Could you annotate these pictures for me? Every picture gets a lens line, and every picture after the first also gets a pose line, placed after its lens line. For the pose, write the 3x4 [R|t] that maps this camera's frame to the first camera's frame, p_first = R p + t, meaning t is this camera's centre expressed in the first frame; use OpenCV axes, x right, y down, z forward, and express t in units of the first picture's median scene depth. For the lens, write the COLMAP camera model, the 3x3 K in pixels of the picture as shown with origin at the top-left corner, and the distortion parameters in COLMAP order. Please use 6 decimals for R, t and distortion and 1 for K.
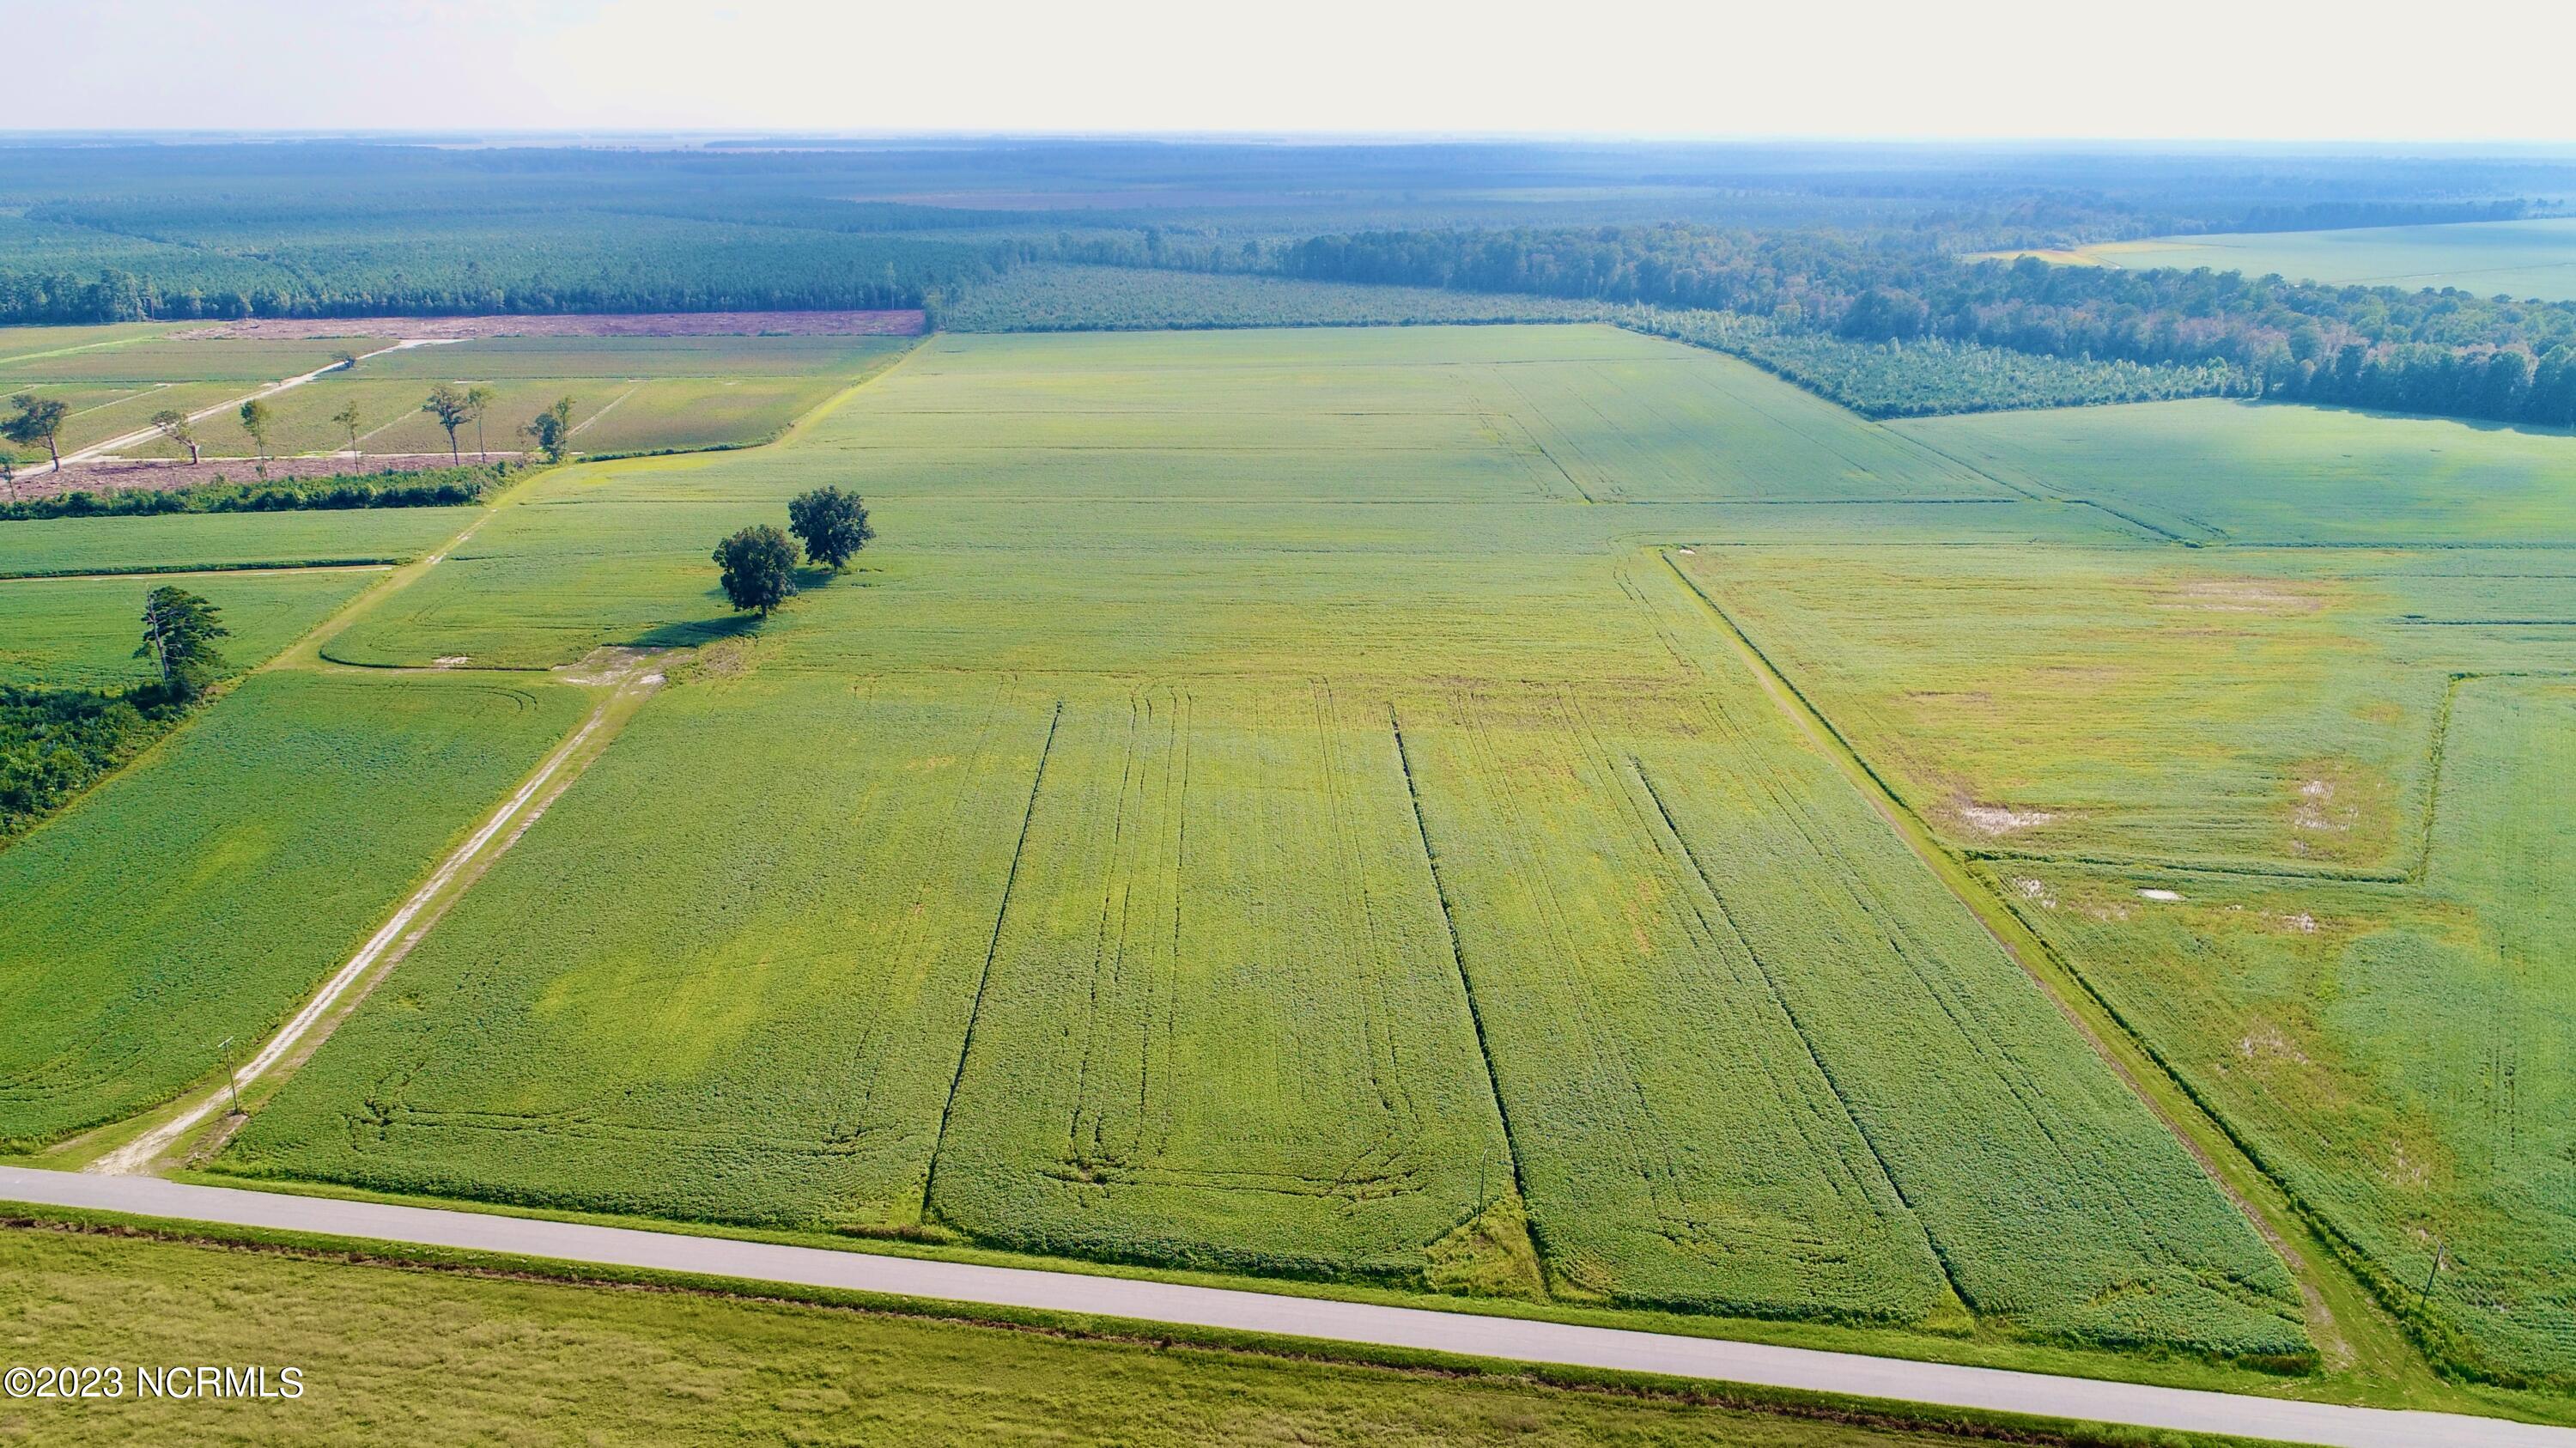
lens RADIAL K [[1902.6, 0, 1288.0], [0, 1902.6, 724.0], [0, 0, 1]] dist [-0.000145, -0.000273]
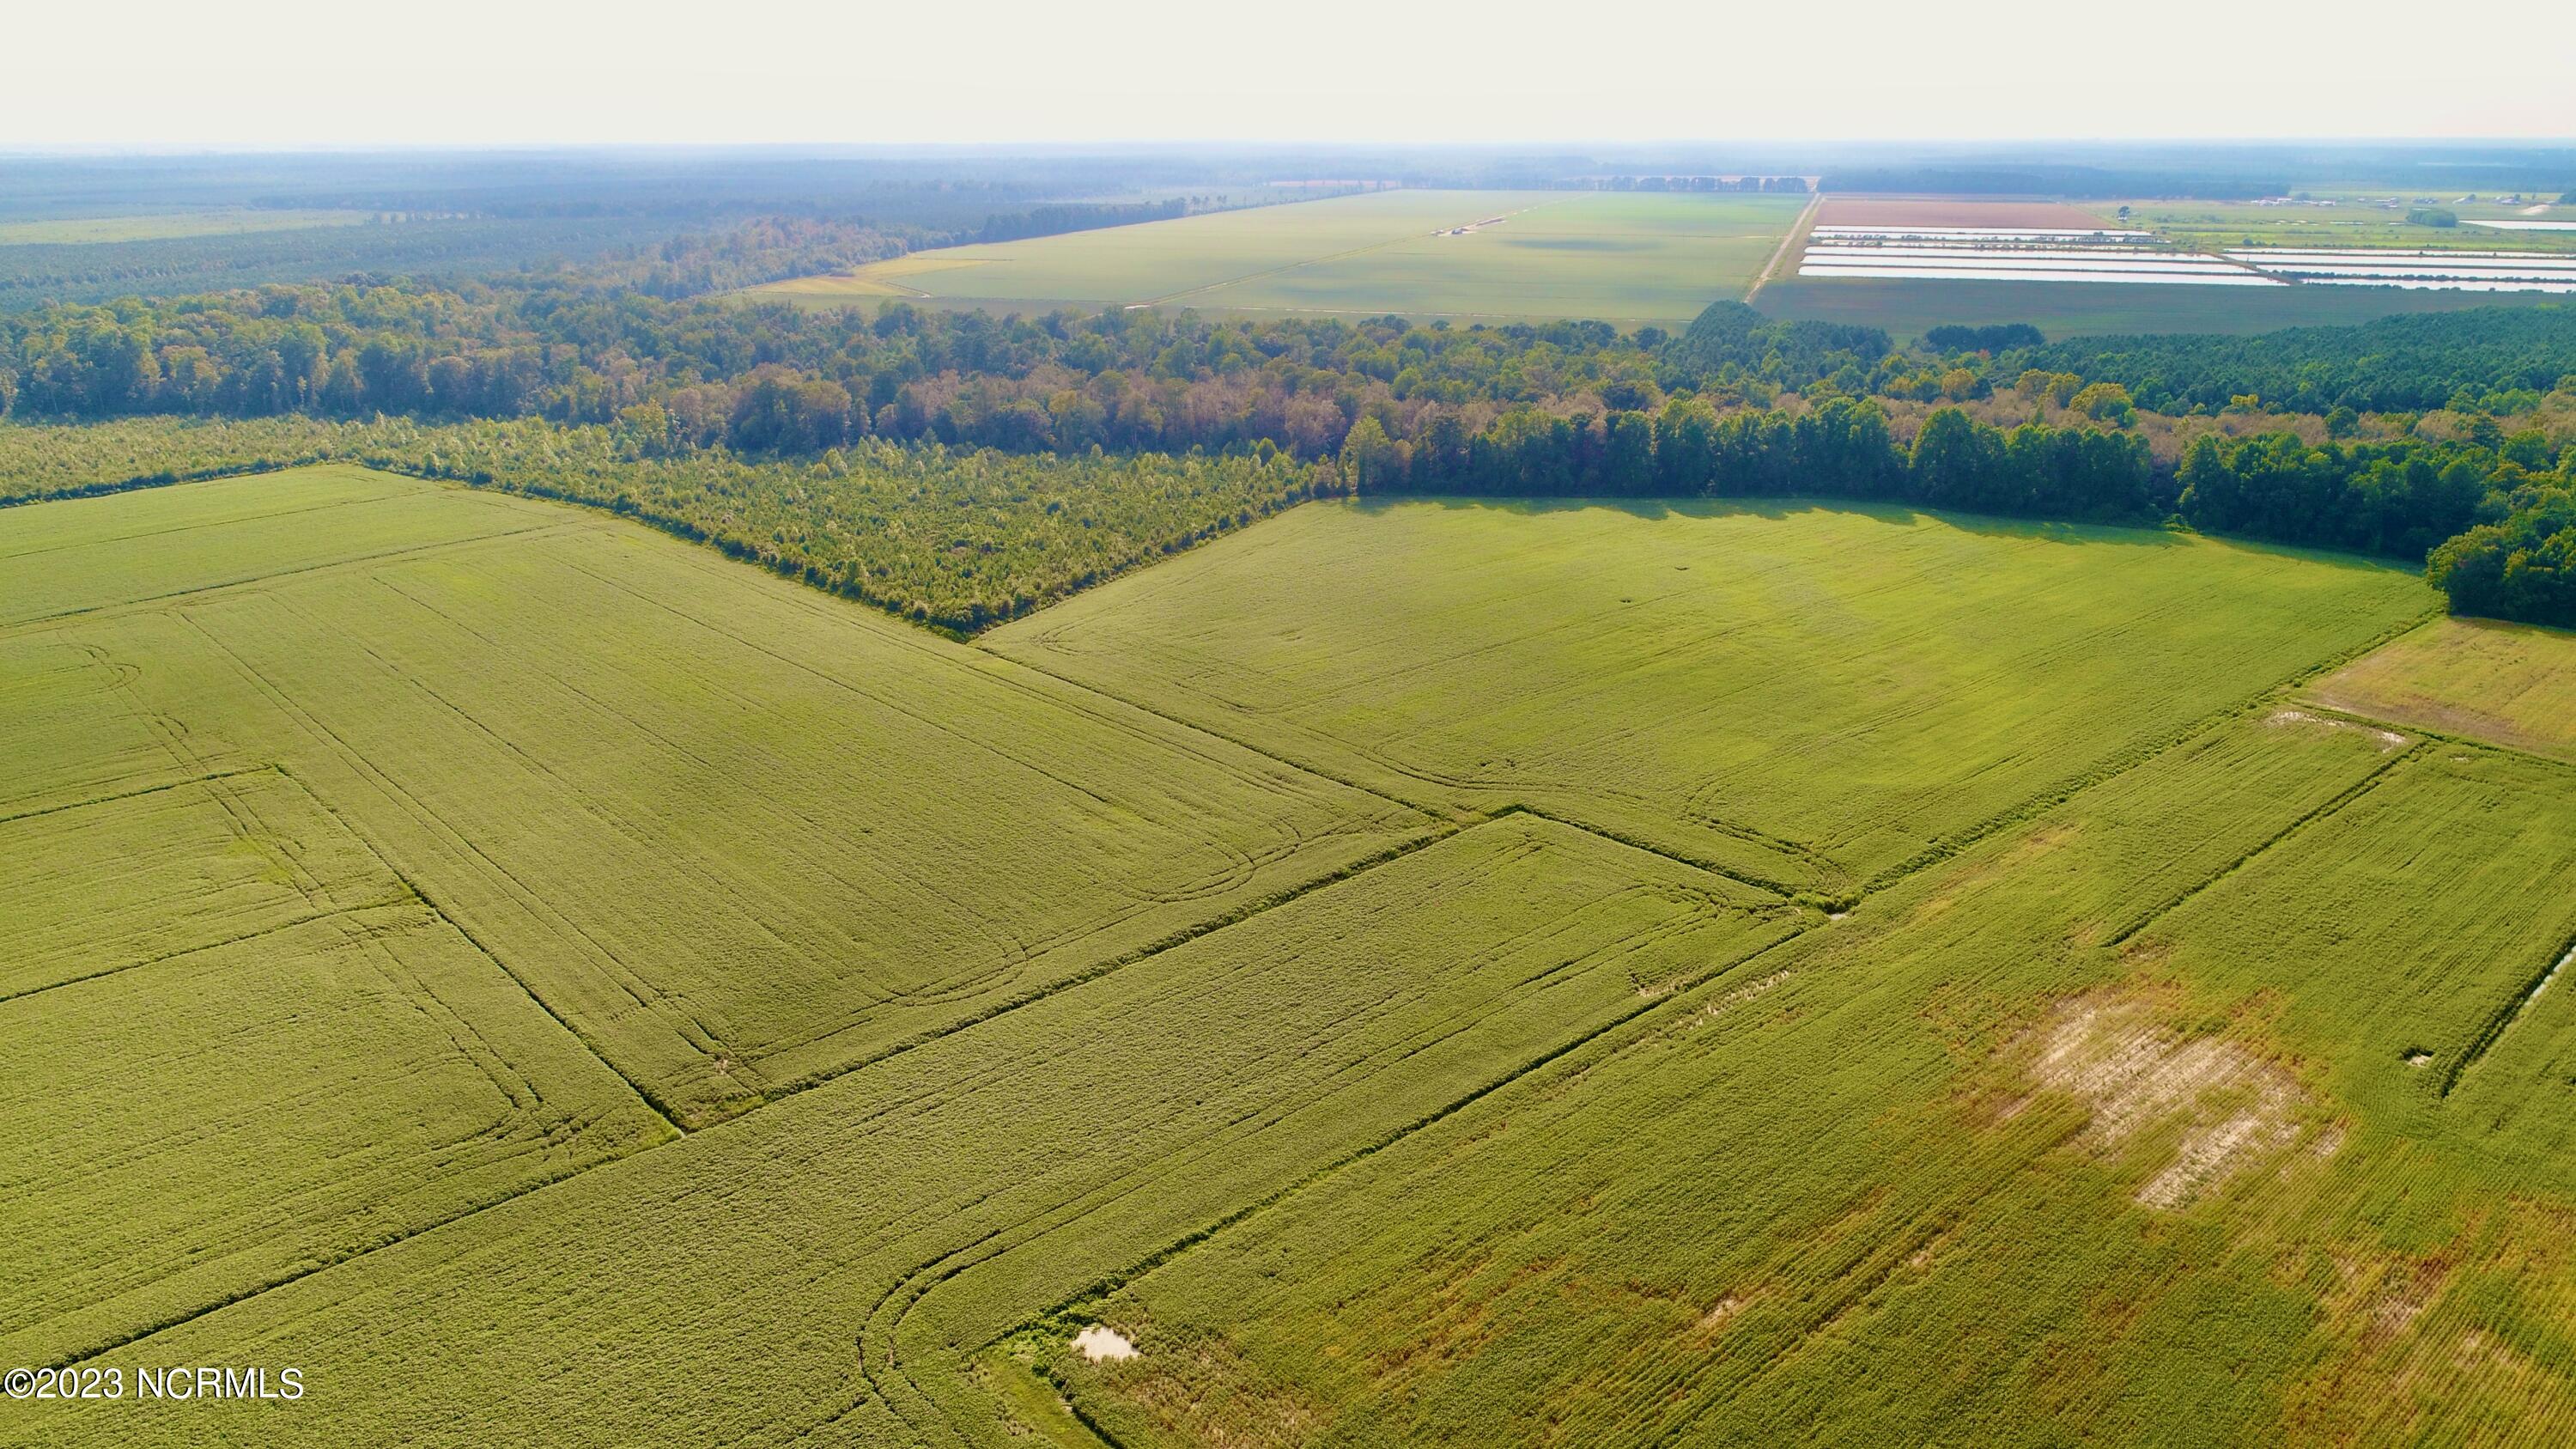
lens RADIAL K [[1755.8, 0, 1288.0], [0, 1755.8, 724.5], [0, 0, 1]] dist [-0.005731, -0.000897]
pose [[0.755855, -0.215343, 0.618313, 0.032735], [0.201721, 0.975019, 0.092982, -0.135797], [-0.622890, 0.054446, 0.780413, 0.422544]]
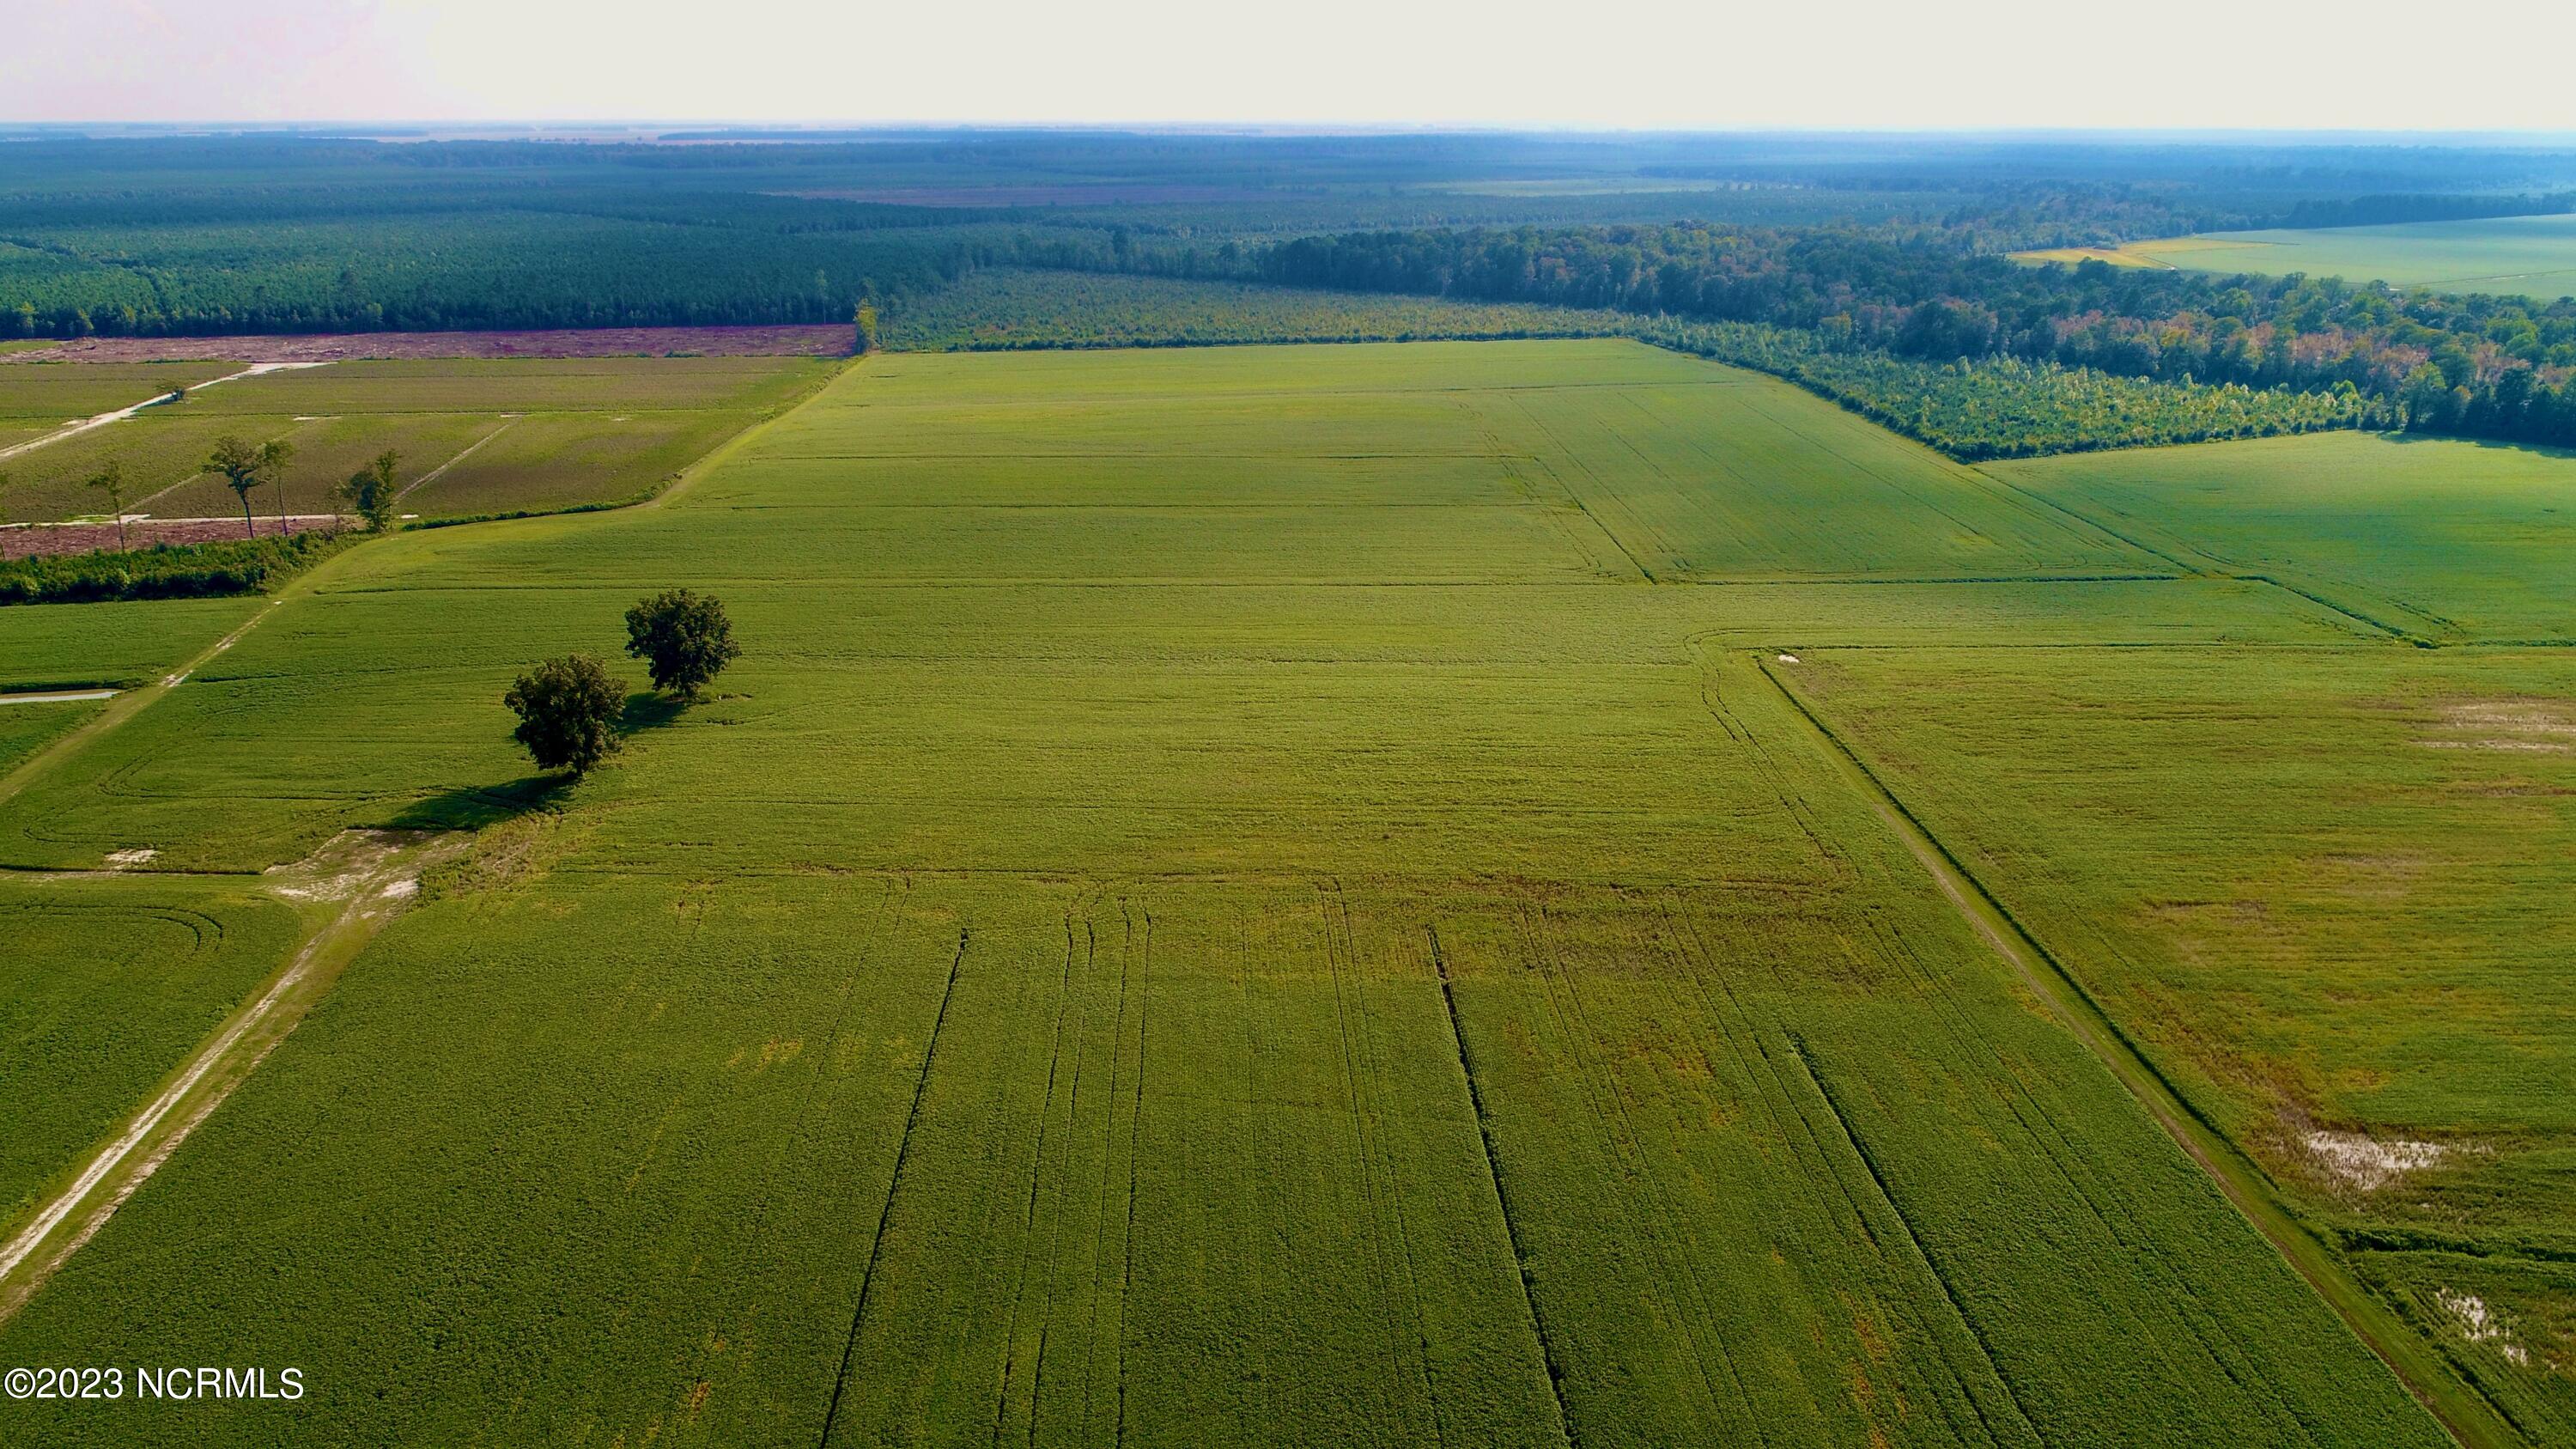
lens RADIAL K [[1902.7, 0, 1288.0], [0, 1902.7, 724.5], [0, 0, 1]] dist [-0.000145, -0.000273]
pose [[0.999917, -0.005639, 0.011547, -0.003429], [0.005583, 0.999972, 0.004885, -0.040565], [-0.011574, -0.004820, 0.999921, 0.129900]]
